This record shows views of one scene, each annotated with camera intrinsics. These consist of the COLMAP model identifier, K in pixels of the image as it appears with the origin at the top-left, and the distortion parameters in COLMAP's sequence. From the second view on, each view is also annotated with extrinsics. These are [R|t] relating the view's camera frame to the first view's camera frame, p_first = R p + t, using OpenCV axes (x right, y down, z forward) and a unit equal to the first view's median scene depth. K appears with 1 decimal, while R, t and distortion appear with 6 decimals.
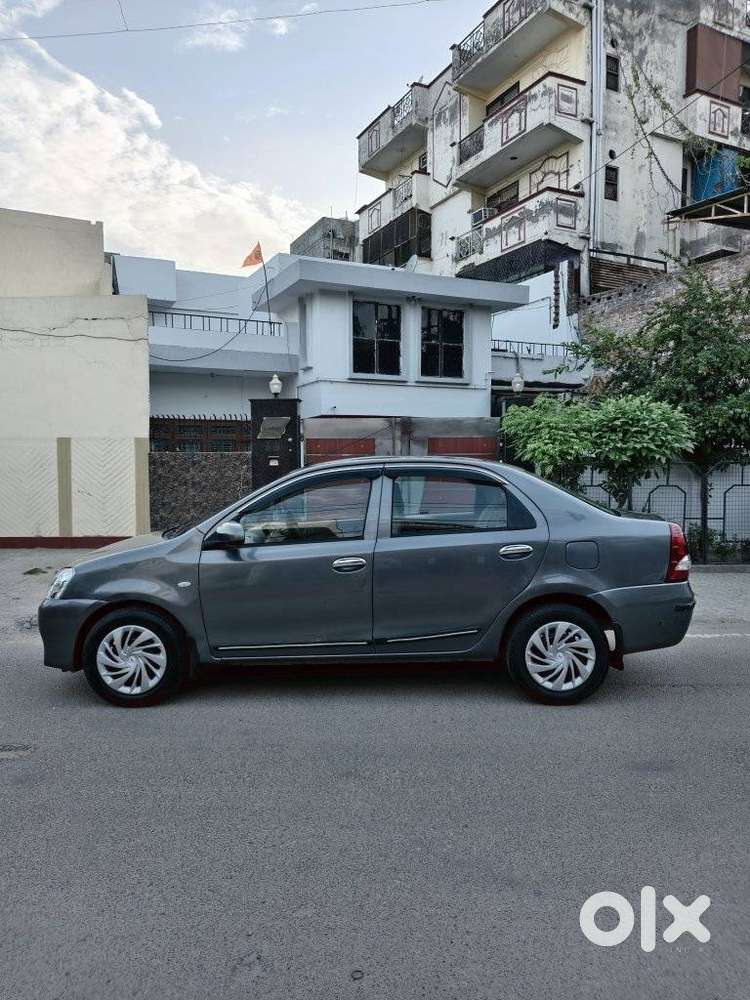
lens RADIAL K [[697.9, 0, 380.5], [0, 697.9, 502.5], [0, 0, 1]] dist [0.046535, -0.049567]
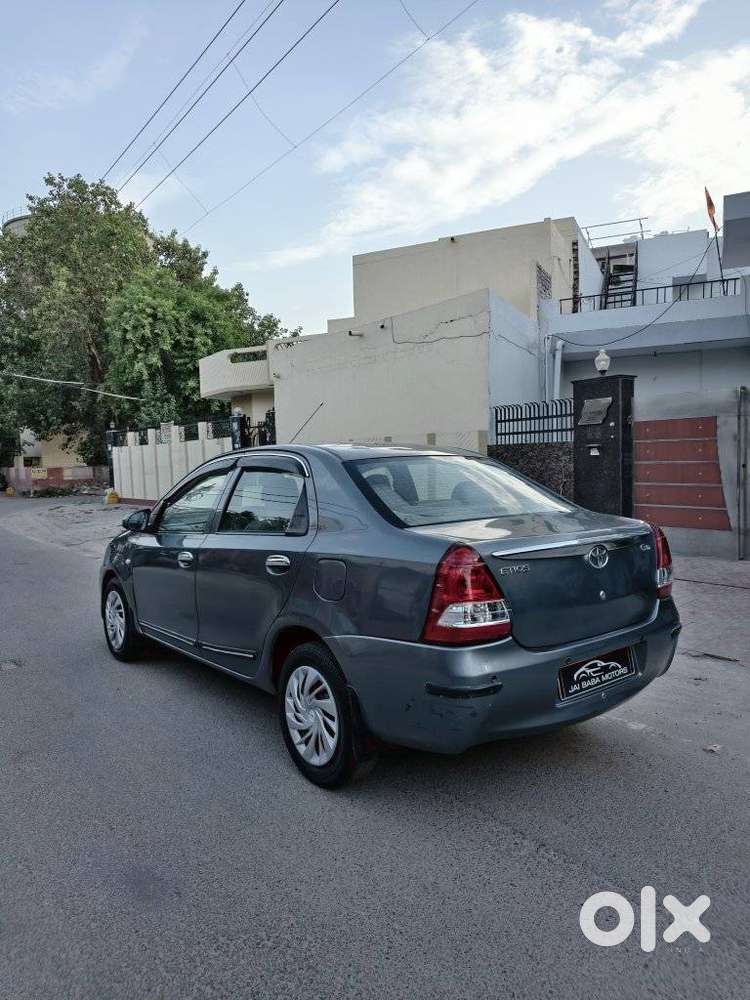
lens RADIAL K [[697.9, 0, 380.5], [0, 697.9, 502.5], [0, 0, 1]] dist [0.046535, -0.049567]
pose [[0.616074, 0.037295, -0.786805, 0.847851], [-0.028885, 0.999276, 0.024749, -0.019614], [0.787158, 0.007480, 0.616706, 0.599255]]
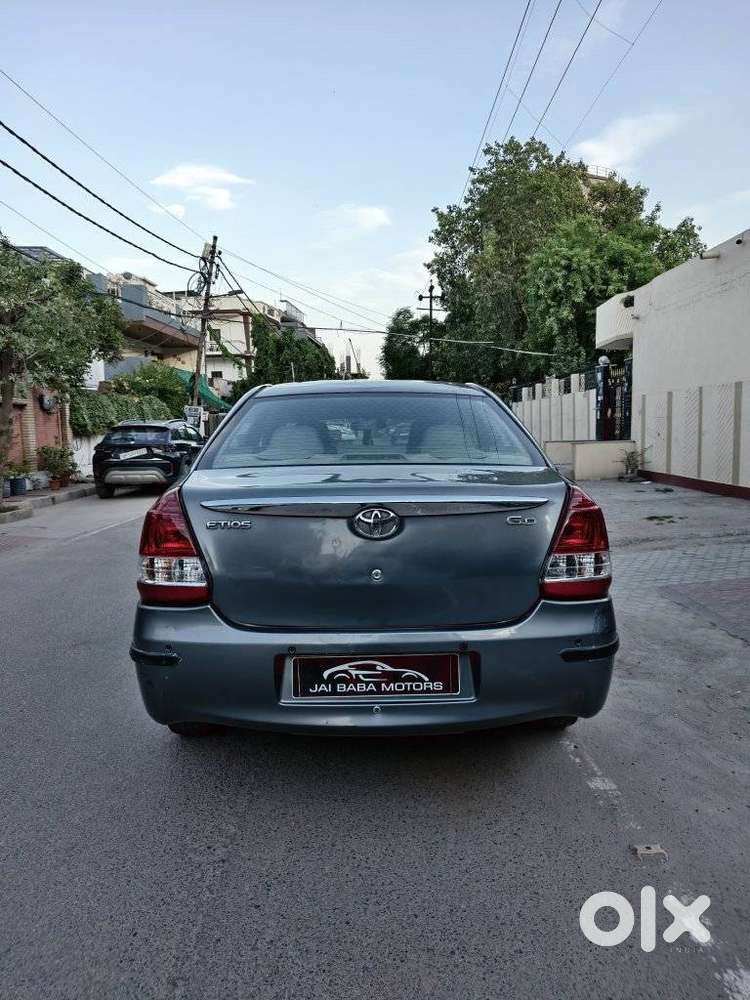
lens RADIAL K [[695.8, 0, 375.0], [0, 695.8, 500.0], [0, 0, 1]] dist [0.040142, -0.001947]
pose [[0.004337, 0.107810, -0.994162, 0.927836], [-0.048732, 0.993013, 0.107473, -0.023287], [0.998802, 0.047981, 0.009560, 1.166173]]
